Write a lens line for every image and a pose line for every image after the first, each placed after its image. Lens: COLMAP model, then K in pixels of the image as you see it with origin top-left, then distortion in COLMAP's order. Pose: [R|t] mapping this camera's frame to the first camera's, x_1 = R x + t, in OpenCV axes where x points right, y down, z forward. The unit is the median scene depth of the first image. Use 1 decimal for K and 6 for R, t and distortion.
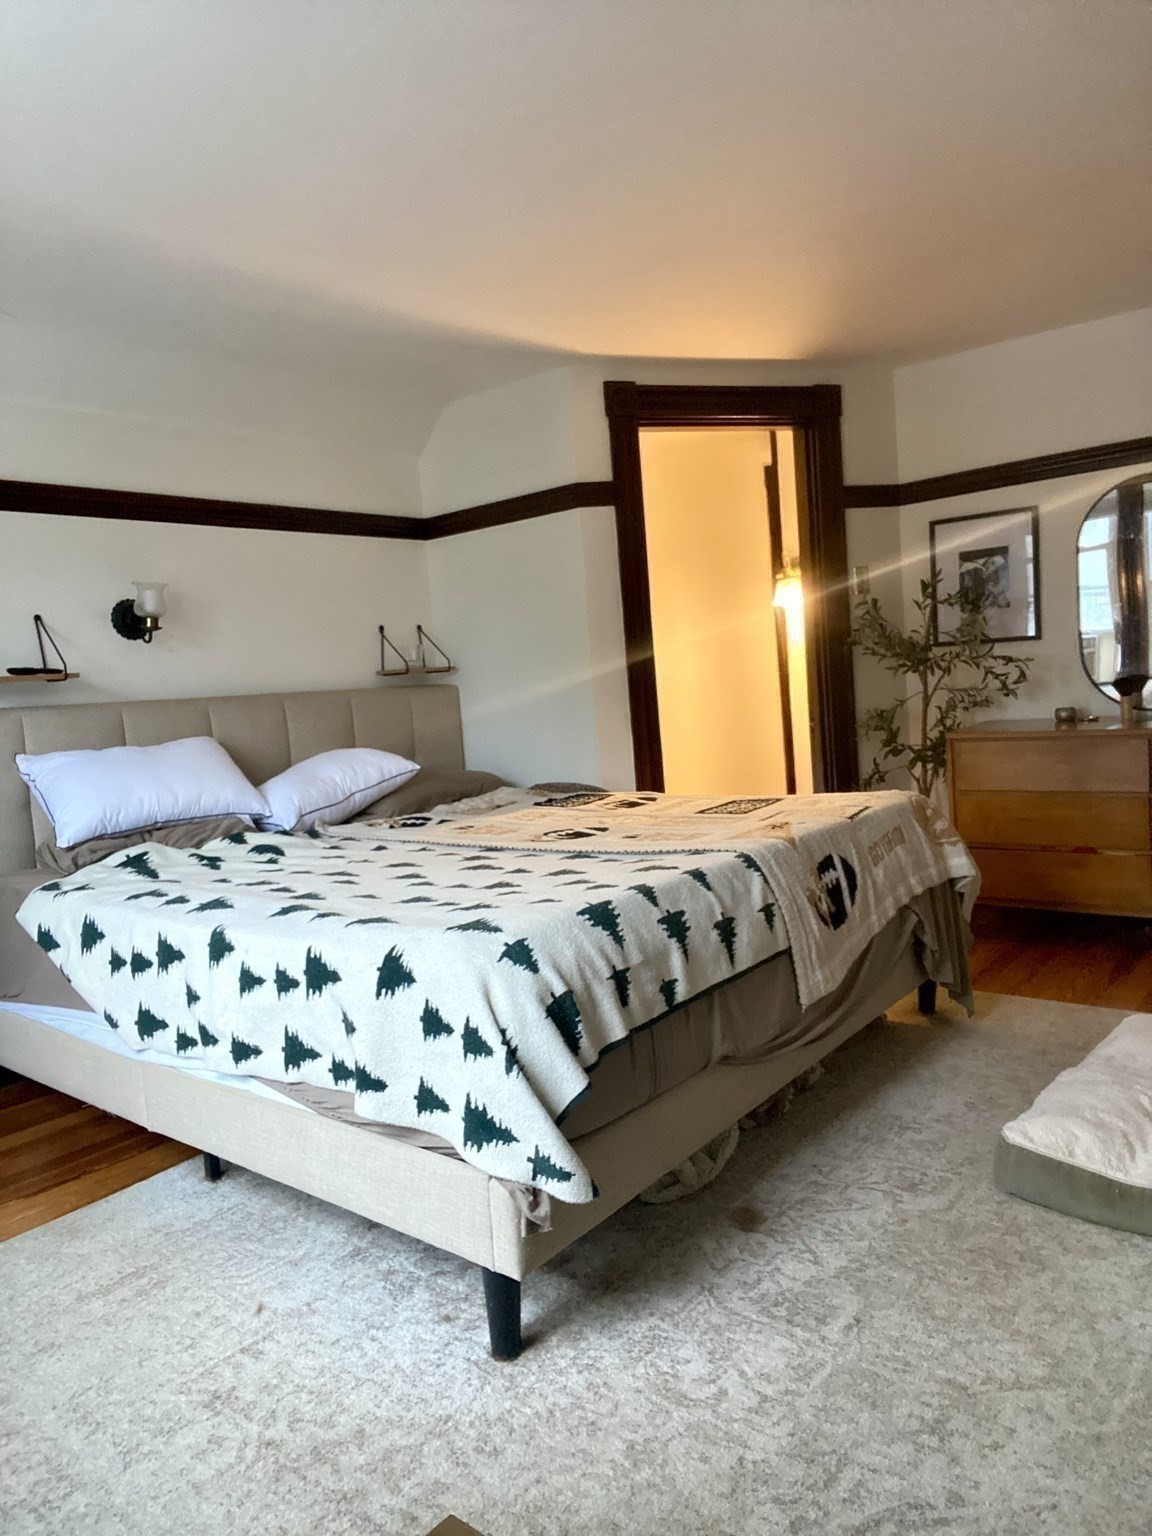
lens RADIAL K [[1041.6, 0, 576.0], [0, 1041.6, 768.0], [0, 0, 1]] dist [0.065333, -0.060768]
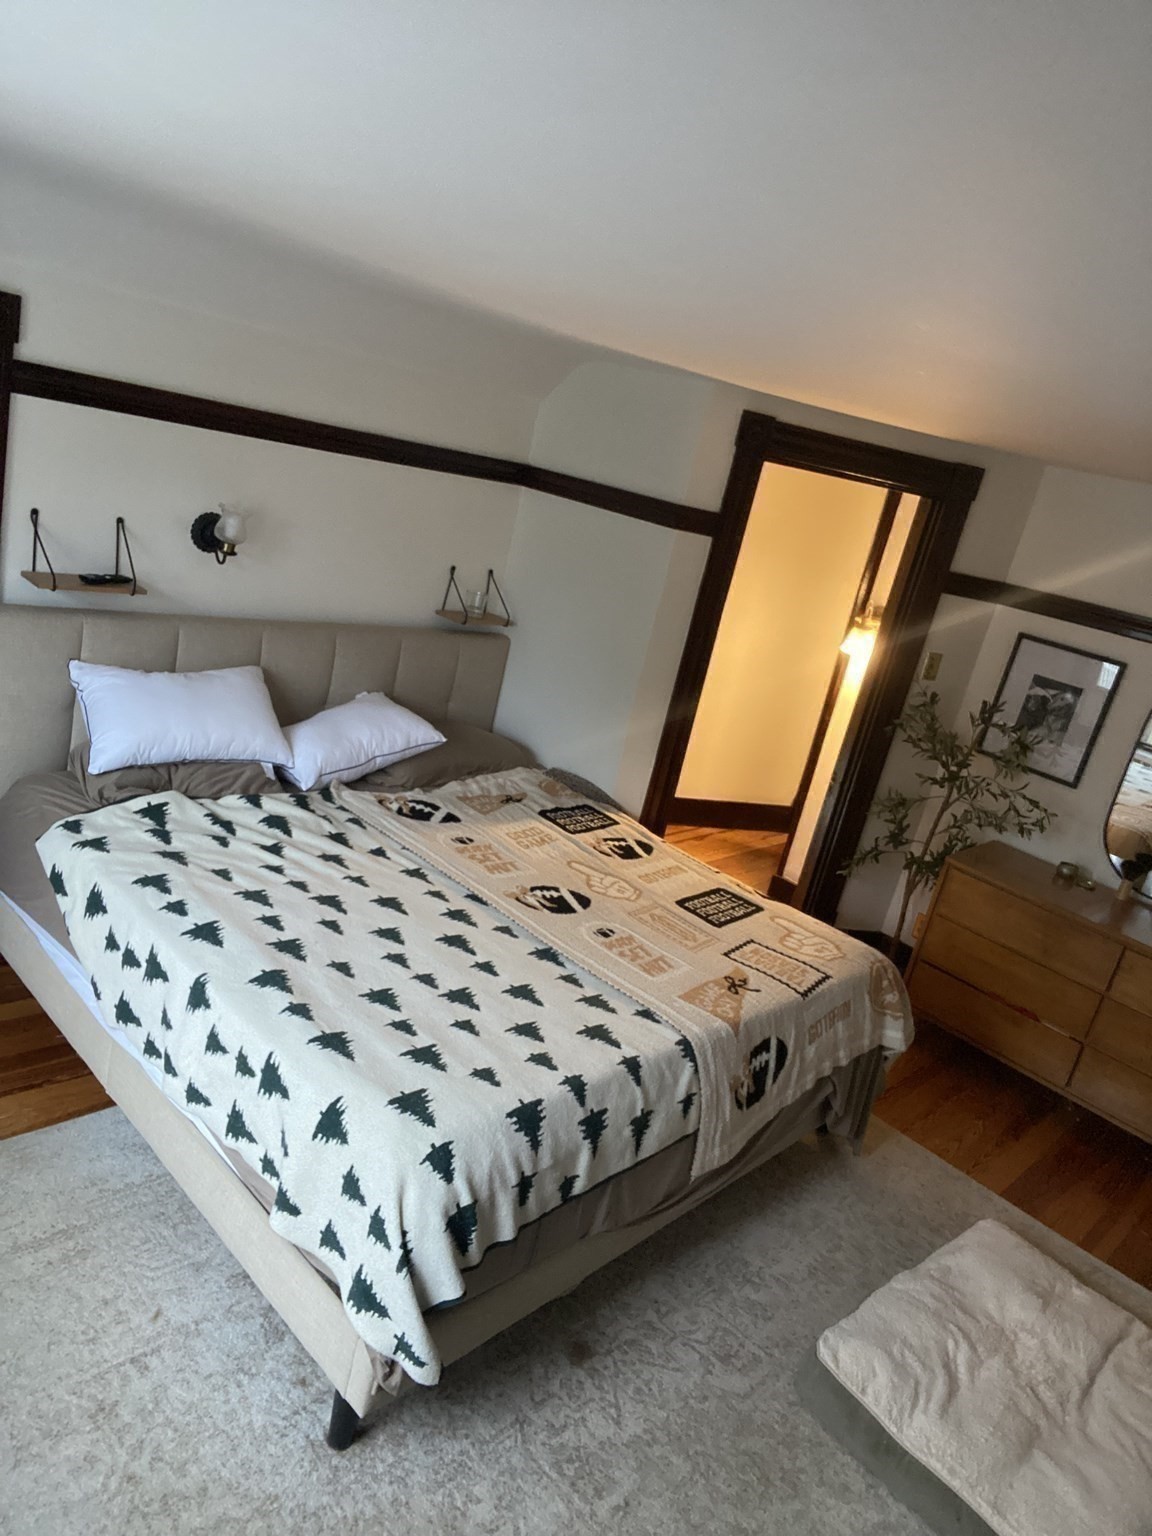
lens RADIAL K [[1041.6, 0, 576.0], [0, 1041.6, 768.0], [0, 0, 1]] dist [0.065333, -0.060768]
pose [[0.951352, 0.308075, 0.004325, -0.041851], [-0.302190, 0.930257, 0.208092, -0.405676], [0.060085, -0.199276, 0.978100, -0.008208]]
